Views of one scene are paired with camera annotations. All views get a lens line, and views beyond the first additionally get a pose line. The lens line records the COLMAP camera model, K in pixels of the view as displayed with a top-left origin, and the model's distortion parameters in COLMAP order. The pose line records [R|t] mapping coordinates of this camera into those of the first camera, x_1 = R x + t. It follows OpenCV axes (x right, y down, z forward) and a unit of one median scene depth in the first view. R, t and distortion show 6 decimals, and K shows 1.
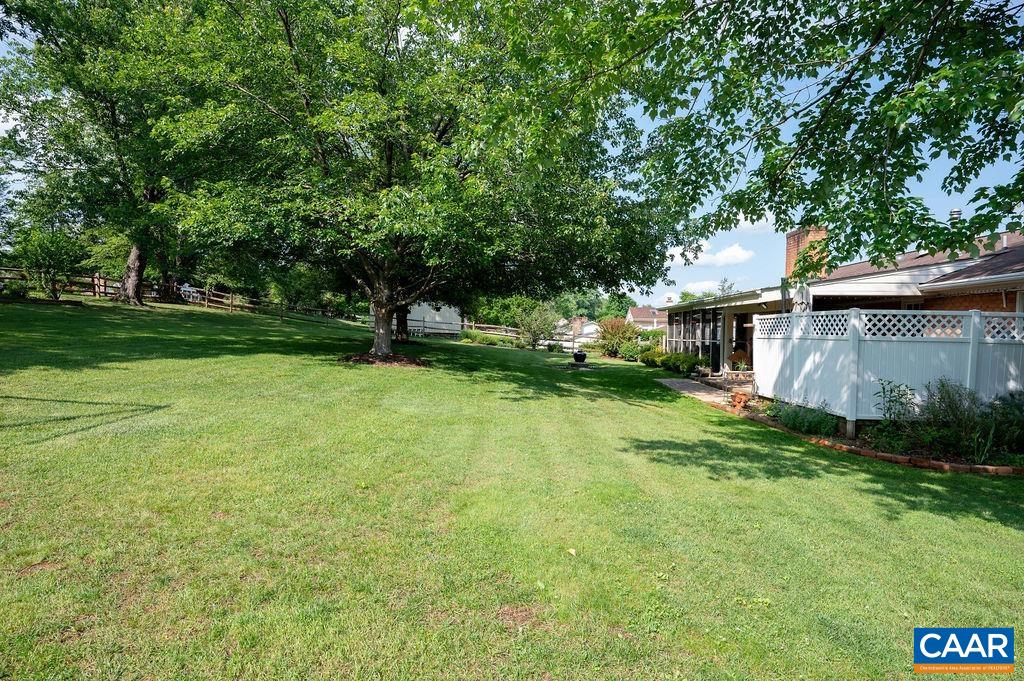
lens RADIAL K [[566.4, 0, 512.0], [0, 566.4, 340.5], [0, 0, 1]] dist [-0.005954, -0.000998]
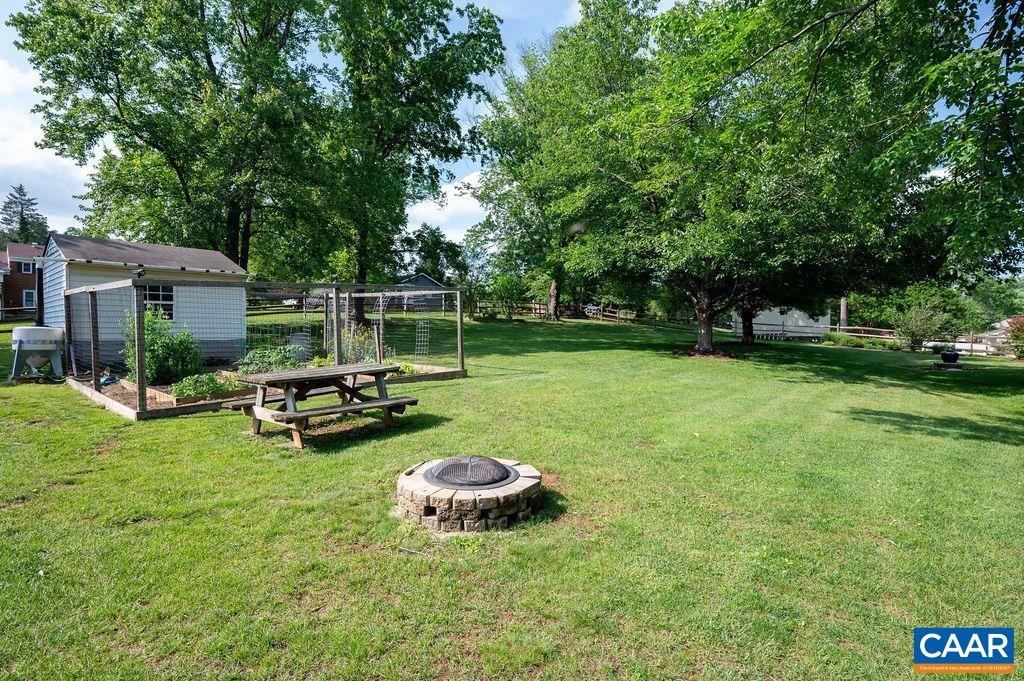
lens RADIAL K [[513.6, 0, 512.0], [0, 513.6, 340.5], [0, 0, 1]] dist [-0.000359, -0.000069]
pose [[0.771379, -0.015967, -0.636175, 0.090718], [0.005835, 0.999821, -0.018019, 0.011747], [0.636349, 0.010187, 0.771334, -0.086699]]
